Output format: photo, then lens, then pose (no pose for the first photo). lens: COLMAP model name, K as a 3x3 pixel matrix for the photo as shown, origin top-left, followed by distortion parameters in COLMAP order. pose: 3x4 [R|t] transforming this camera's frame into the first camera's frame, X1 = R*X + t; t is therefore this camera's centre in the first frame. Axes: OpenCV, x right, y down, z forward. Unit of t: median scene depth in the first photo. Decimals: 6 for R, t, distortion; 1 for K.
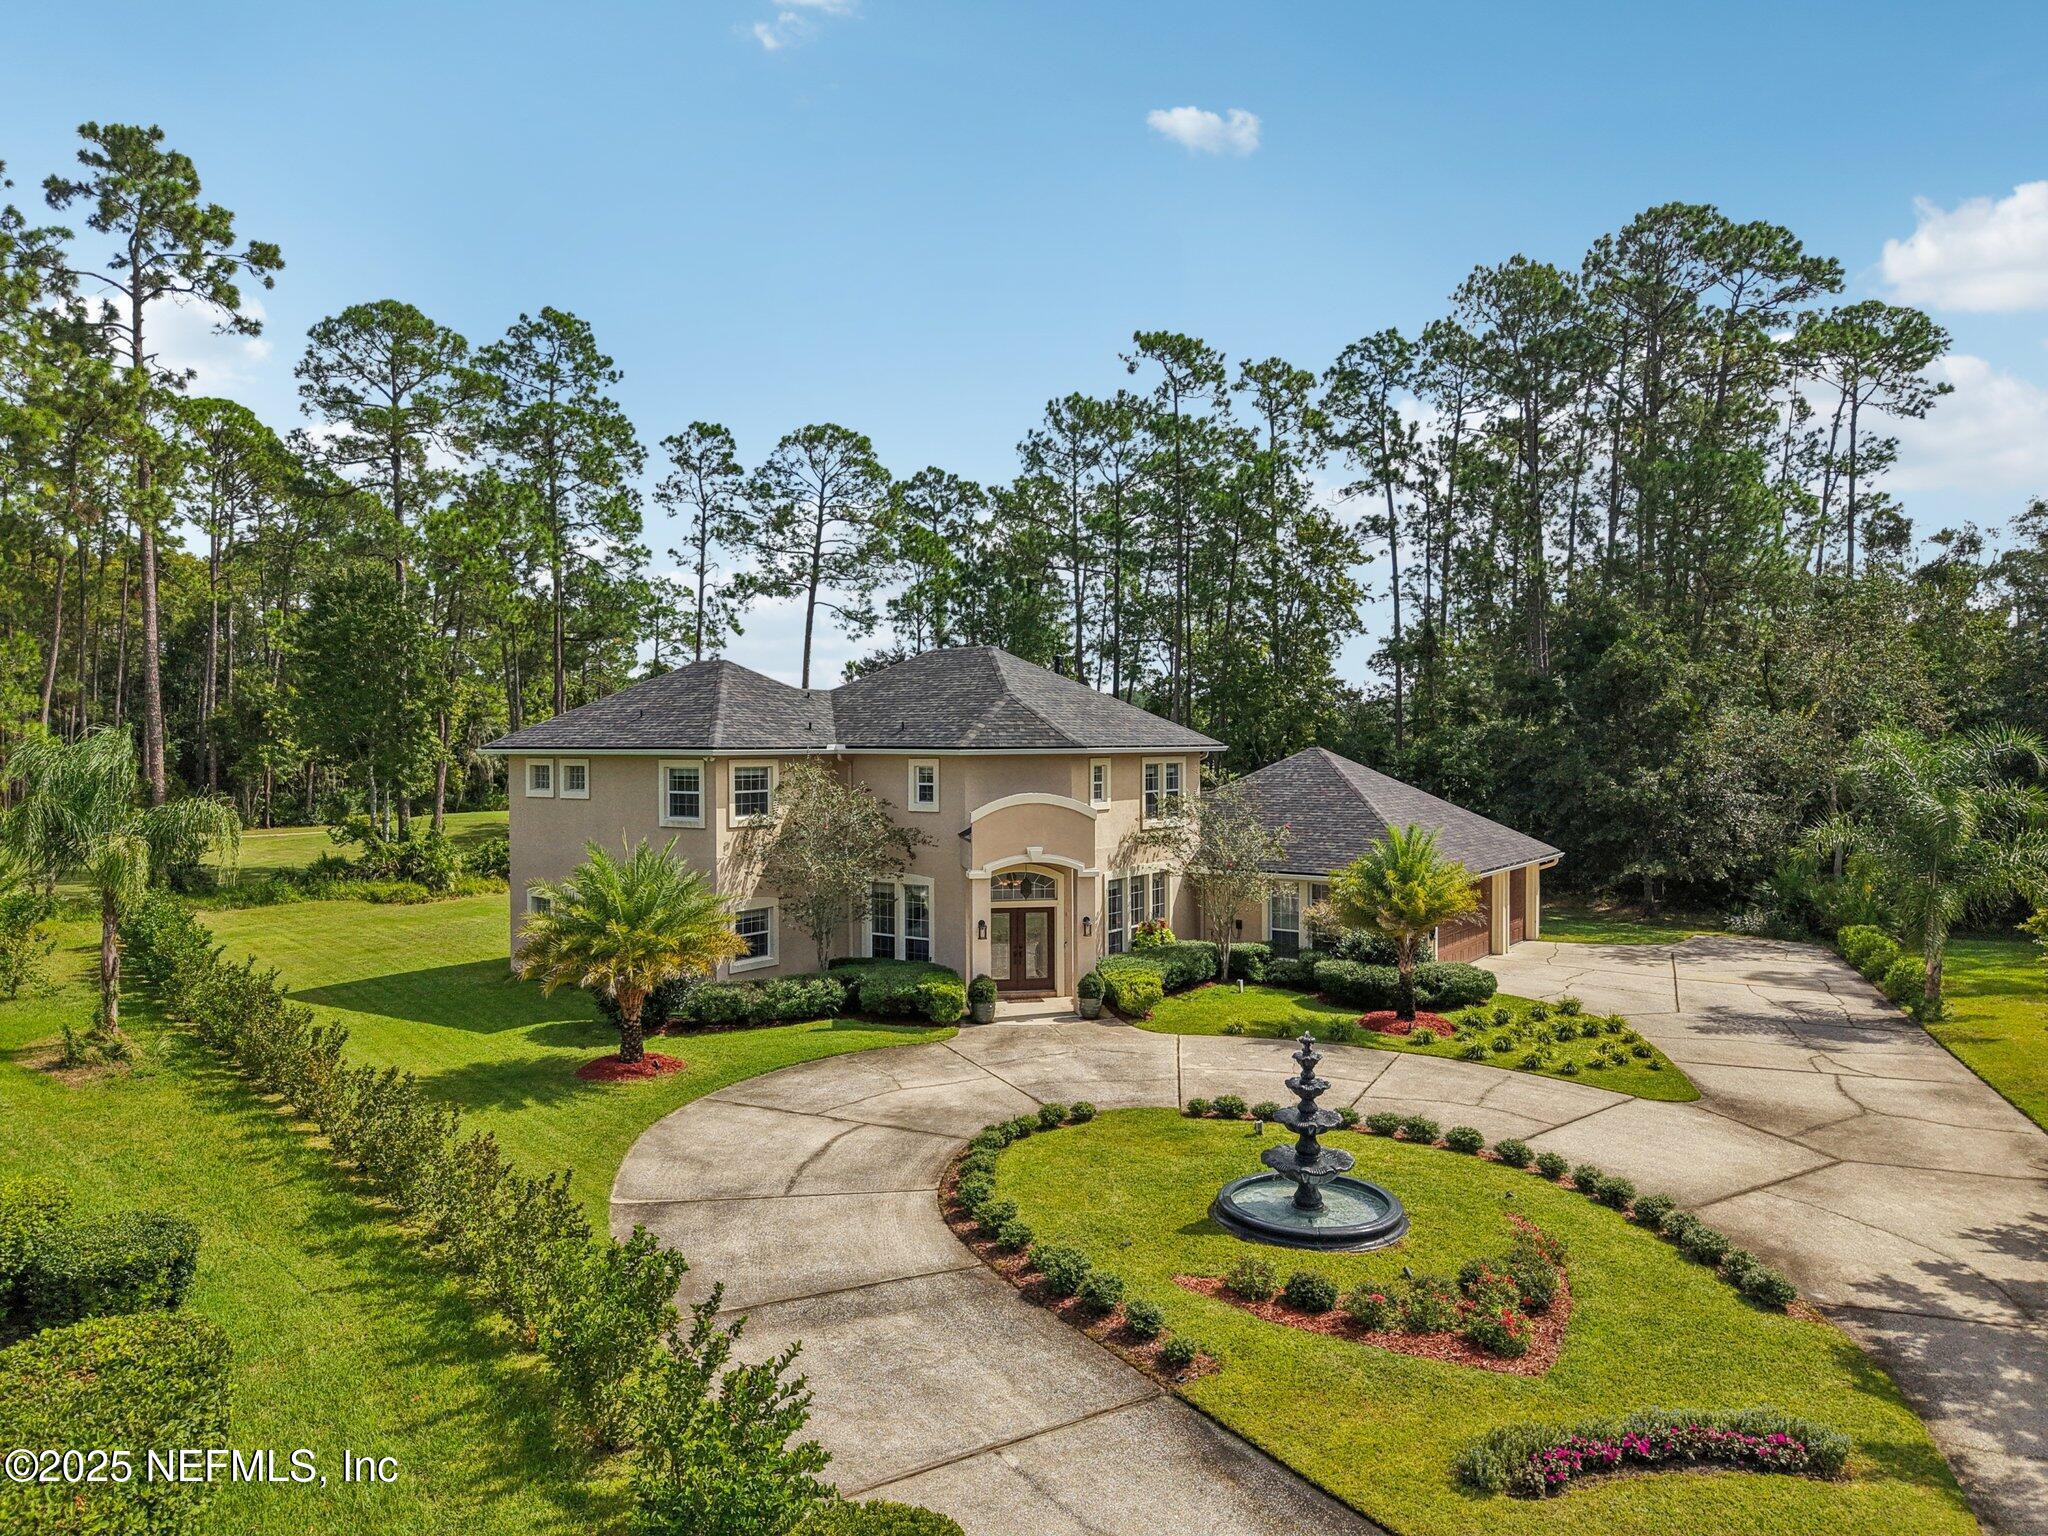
lens RADIAL K [[1416.4, 0, 1039.1], [0, 1416.4, 783.4], [0, 0, 1]] dist [0.013848, 0.001255]
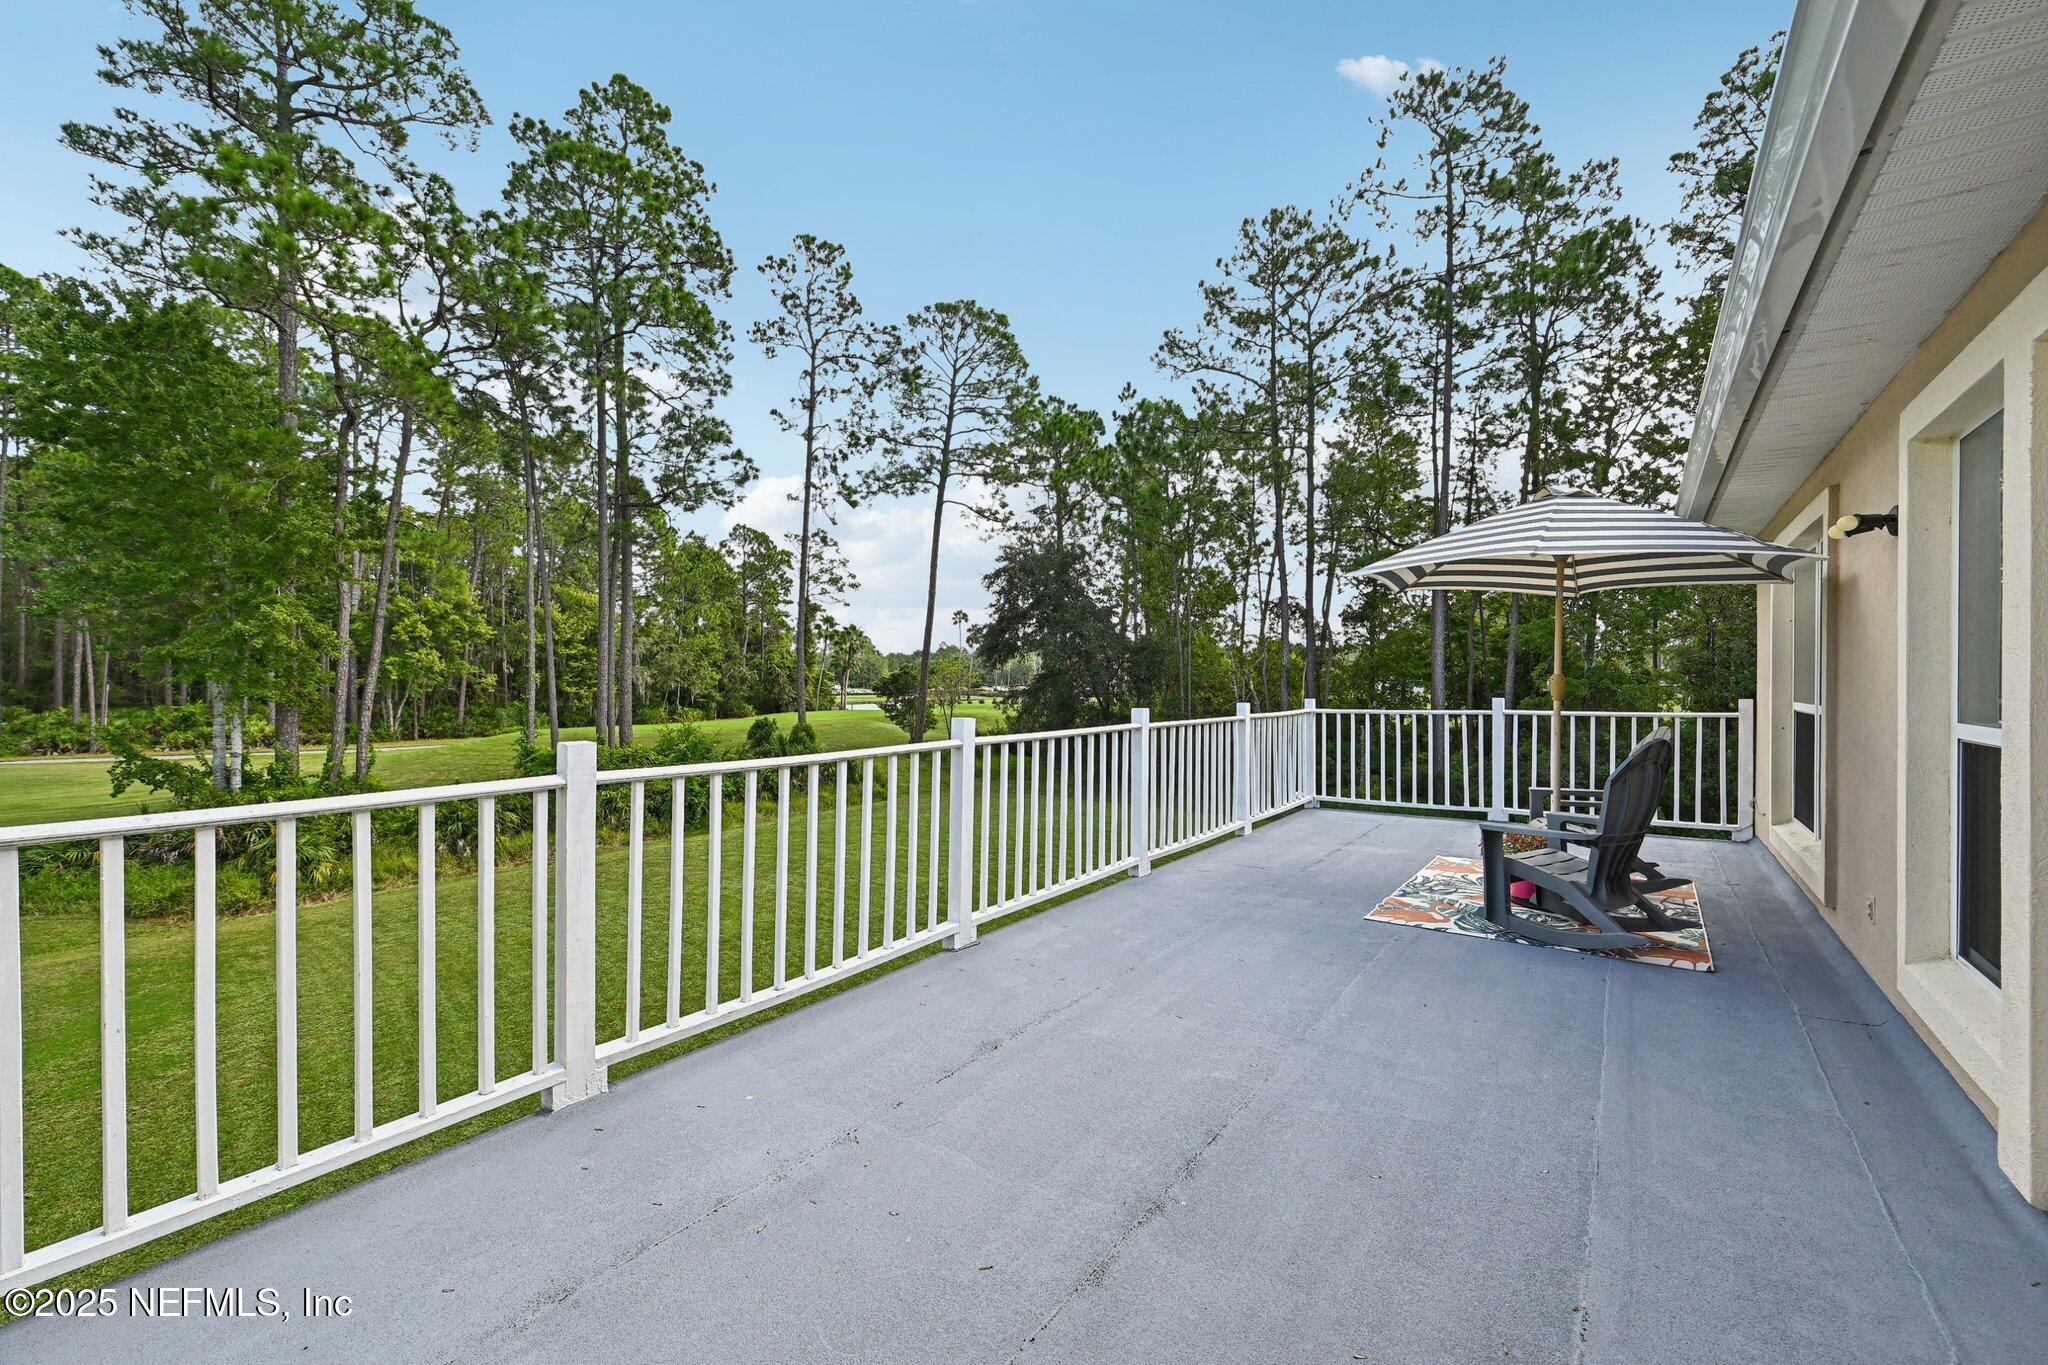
lens RADIAL K [[806.4, 0, 1032.2], [0, 806.4, 678.8], [0, 0, 1]] dist [-0.006068, -0.000473]
pose [[0.999608, 0.007579, -0.026939, -0.087351], [-0.008311, 0.999597, -0.027160, 0.001053], [0.026723, 0.027373, 0.999268, 0.490212]]
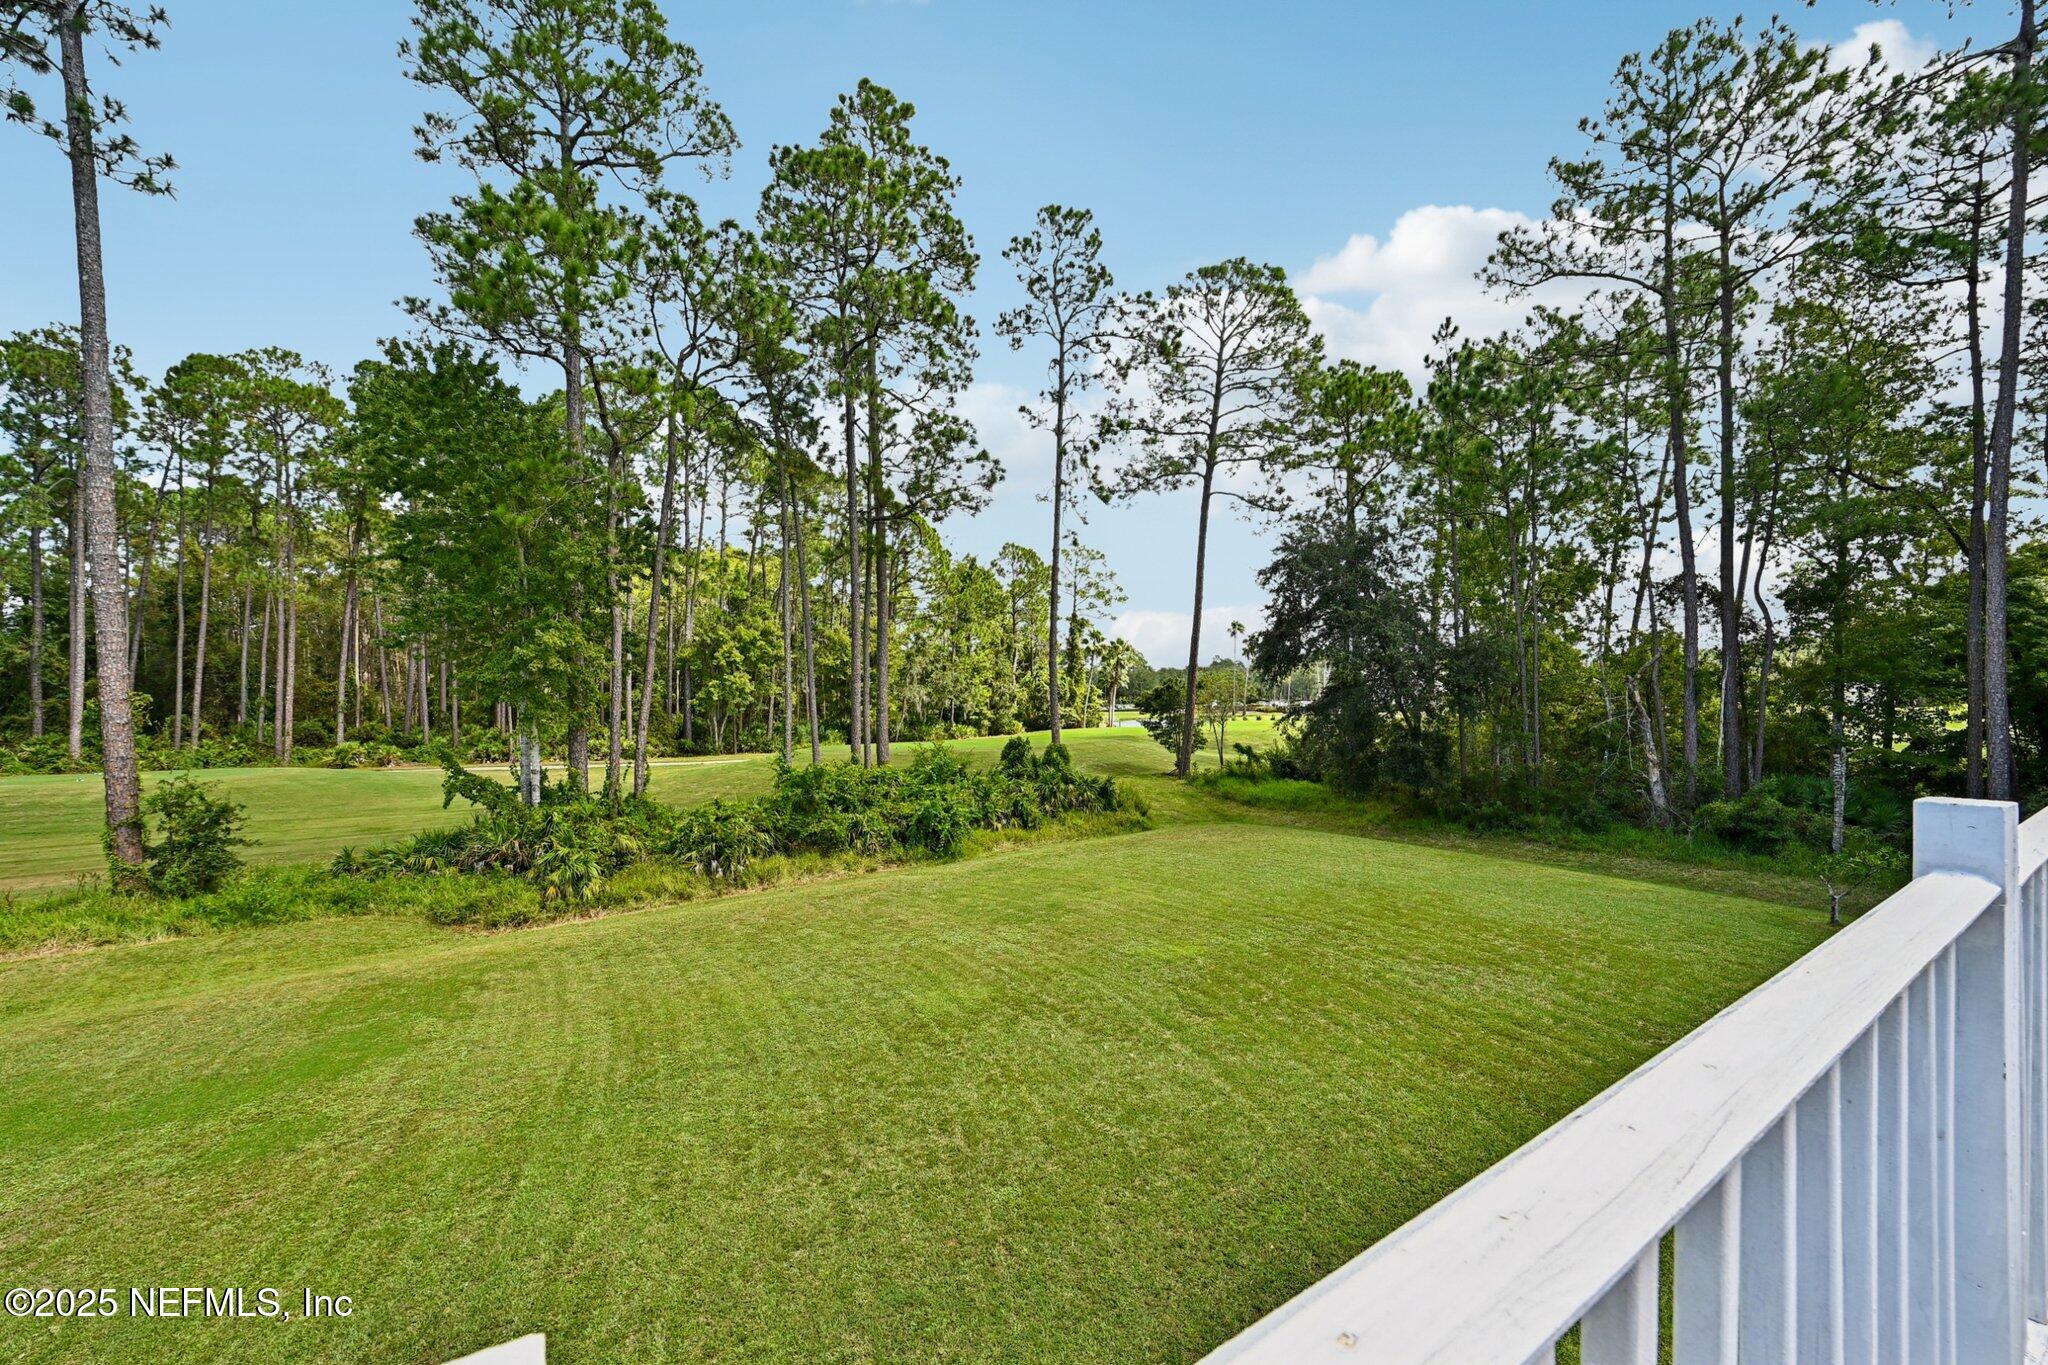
lens RADIAL K [[806.4, 0, 1026.7], [0, 806.4, 702.2], [0, 0, 1]] dist [-0.006068, -0.000473]
pose [[0.932264, -0.001284, -0.361777, -0.090916], [-0.004389, 0.999880, -0.014857, 0.000018], [0.361752, 0.015438, 0.932146, 0.539602]]
